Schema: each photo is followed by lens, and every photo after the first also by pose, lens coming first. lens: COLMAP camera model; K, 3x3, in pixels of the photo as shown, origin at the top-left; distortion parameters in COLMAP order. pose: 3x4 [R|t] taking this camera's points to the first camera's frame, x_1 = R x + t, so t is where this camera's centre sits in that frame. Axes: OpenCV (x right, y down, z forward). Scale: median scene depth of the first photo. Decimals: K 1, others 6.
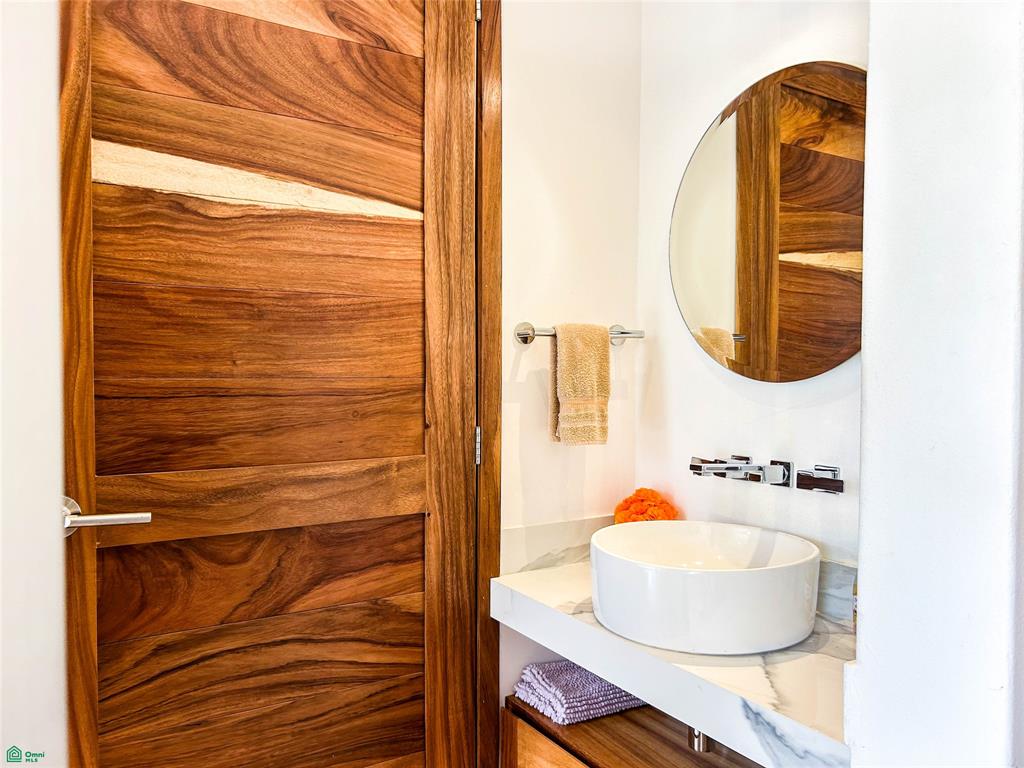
lens RADIAL K [[774.3, 0, 514.7], [0, 774.3, 392.2], [0, 0, 1]] dist [0.043533, -0.042137]
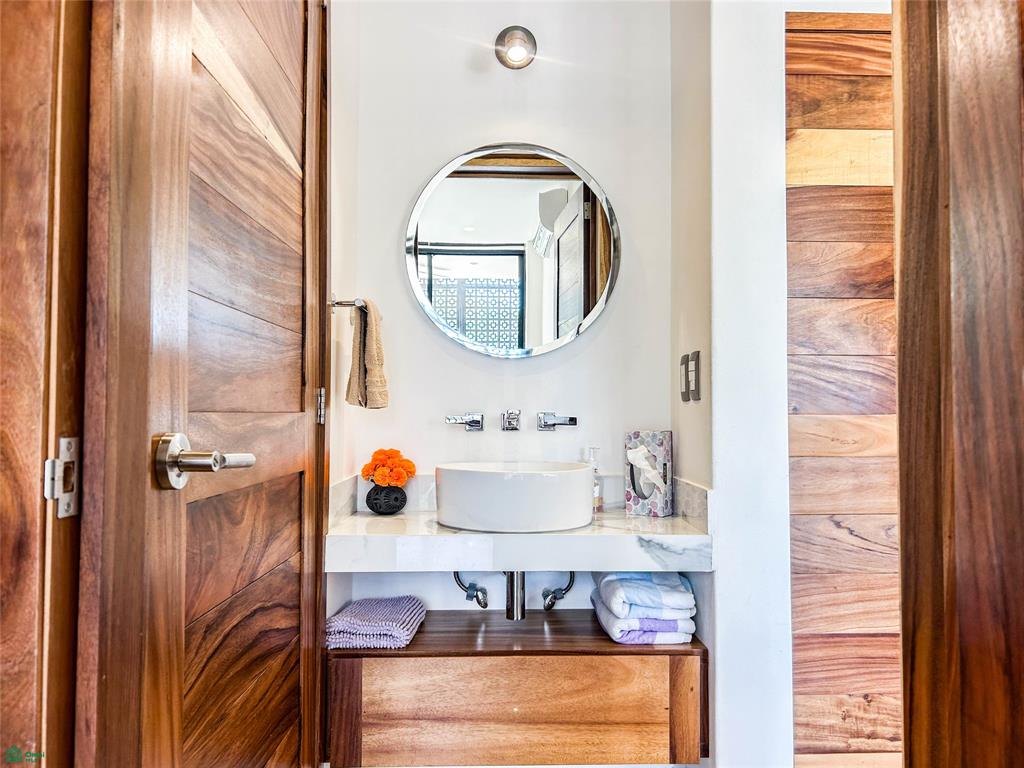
lens RADIAL K [[774.3, 0, 510.1], [0, 774.3, 379.6], [0, 0, 1]] dist [0.043533, -0.042137]
pose [[0.518012, 0.035408, 0.854640, -0.917859], [0.023780, 0.998161, -0.055767, 0.111009], [-0.855043, 0.049212, 0.516217, 0.276196]]
